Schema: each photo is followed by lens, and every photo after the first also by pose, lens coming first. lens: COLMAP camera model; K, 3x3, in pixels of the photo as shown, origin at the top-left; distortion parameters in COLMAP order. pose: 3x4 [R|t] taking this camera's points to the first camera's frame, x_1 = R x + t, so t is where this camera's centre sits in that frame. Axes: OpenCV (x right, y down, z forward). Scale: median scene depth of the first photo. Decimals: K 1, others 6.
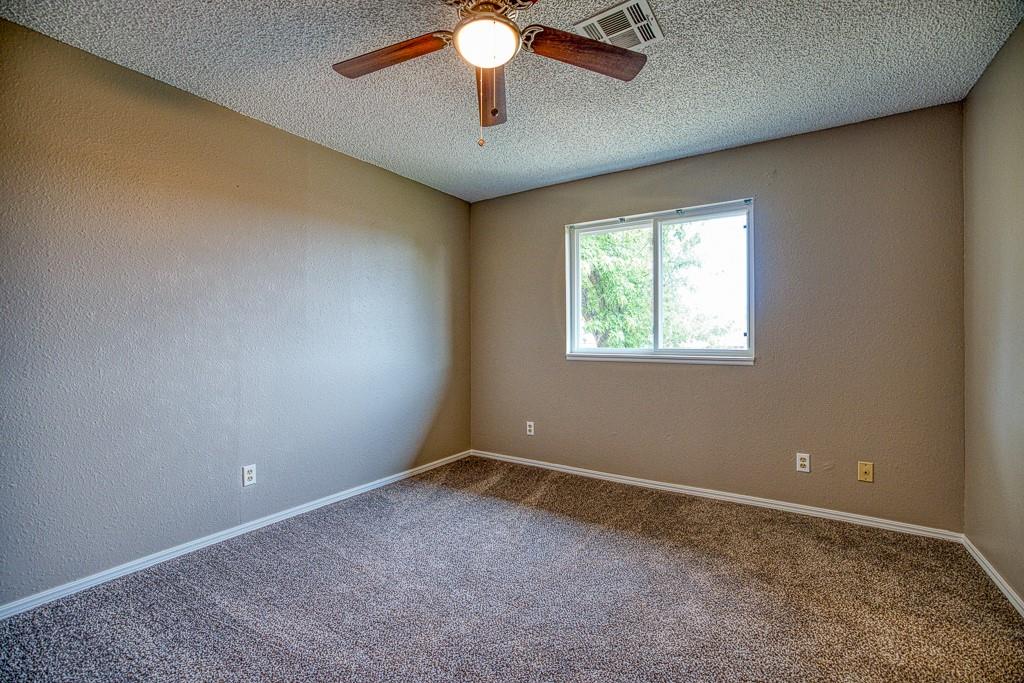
lens RADIAL K [[450.5, 0, 520.0], [0, 450.5, 341.8], [0, 0, 1]] dist [-0.001228, 0.001008]
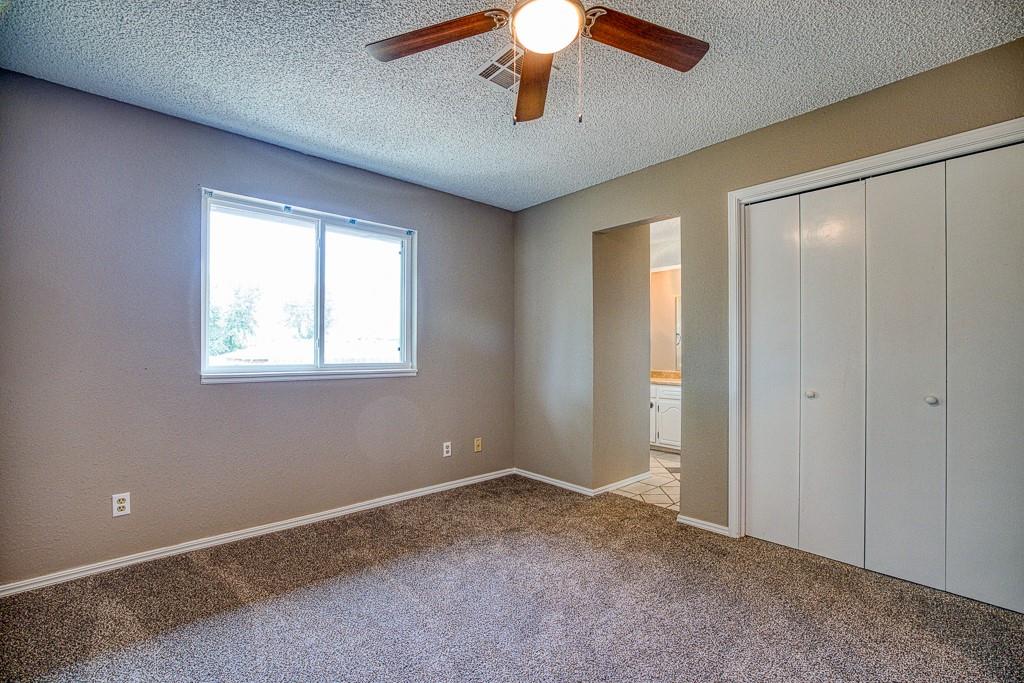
lens RADIAL K [[450.5, 0, 516.4], [0, 450.5, 351.6], [0, 0, 1]] dist [-0.001228, 0.001008]
pose [[0.244304, 0.002581, 0.969695, -0.549954], [-0.005130, 0.999986, -0.001369, -0.012228], [-0.969685, -0.004640, 0.244313, 0.462184]]
